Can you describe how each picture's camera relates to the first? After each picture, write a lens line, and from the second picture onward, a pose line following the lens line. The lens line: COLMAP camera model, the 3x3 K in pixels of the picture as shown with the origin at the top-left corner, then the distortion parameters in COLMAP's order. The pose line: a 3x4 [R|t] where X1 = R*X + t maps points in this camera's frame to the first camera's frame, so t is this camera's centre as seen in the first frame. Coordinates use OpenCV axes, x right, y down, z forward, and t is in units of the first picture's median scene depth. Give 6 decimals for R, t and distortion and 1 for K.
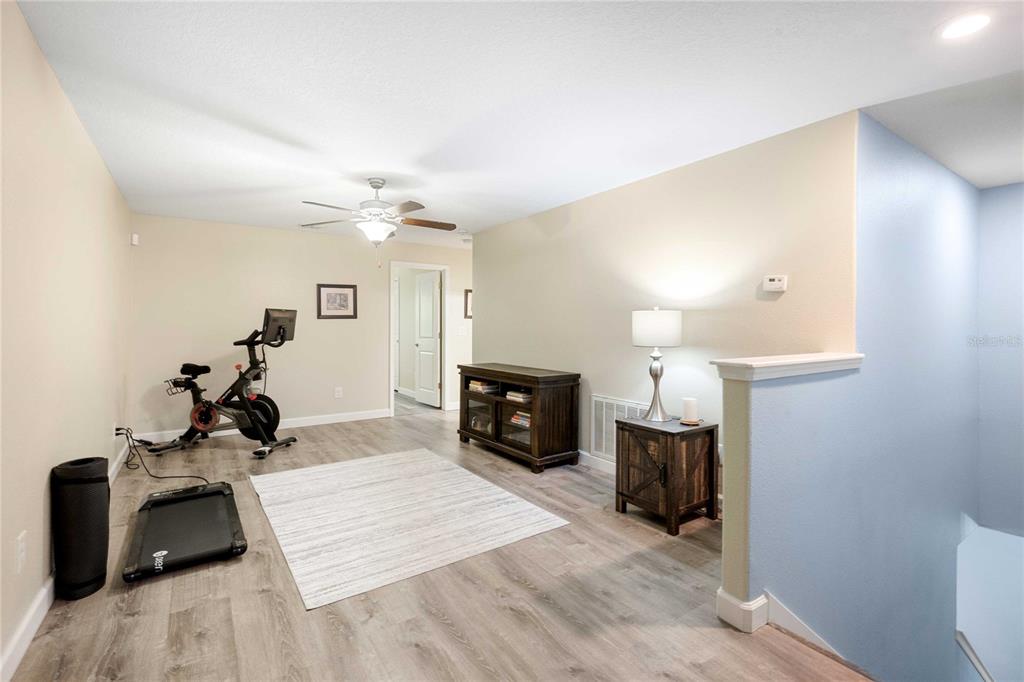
lens RADIAL K [[464.4, 0, 511.0], [0, 464.4, 335.2], [0, 0, 1]] dist [0.000017, 0.000138]
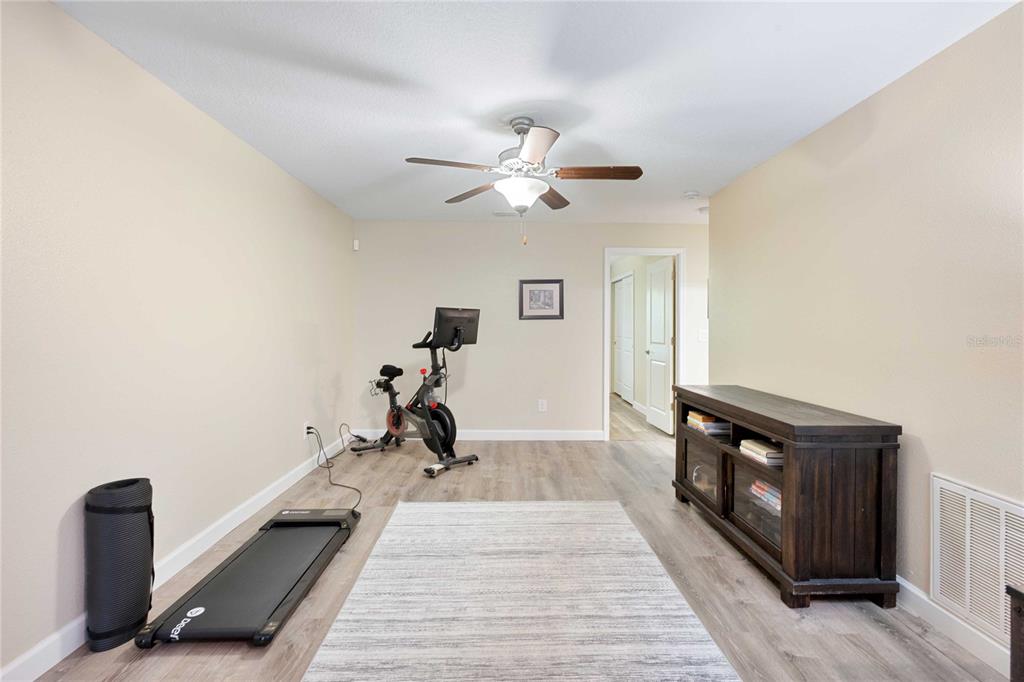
lens RADIAL K [[464.4, 0, 510.0], [0, 464.4, 326.0], [0, 0, 1]] dist [0.000017, 0.000138]
pose [[0.834285, 0.002386, -0.551328, 0.073011], [-0.016929, 0.999630, -0.021292, -0.005911], [0.551073, 0.027098, 0.834017, 0.349497]]
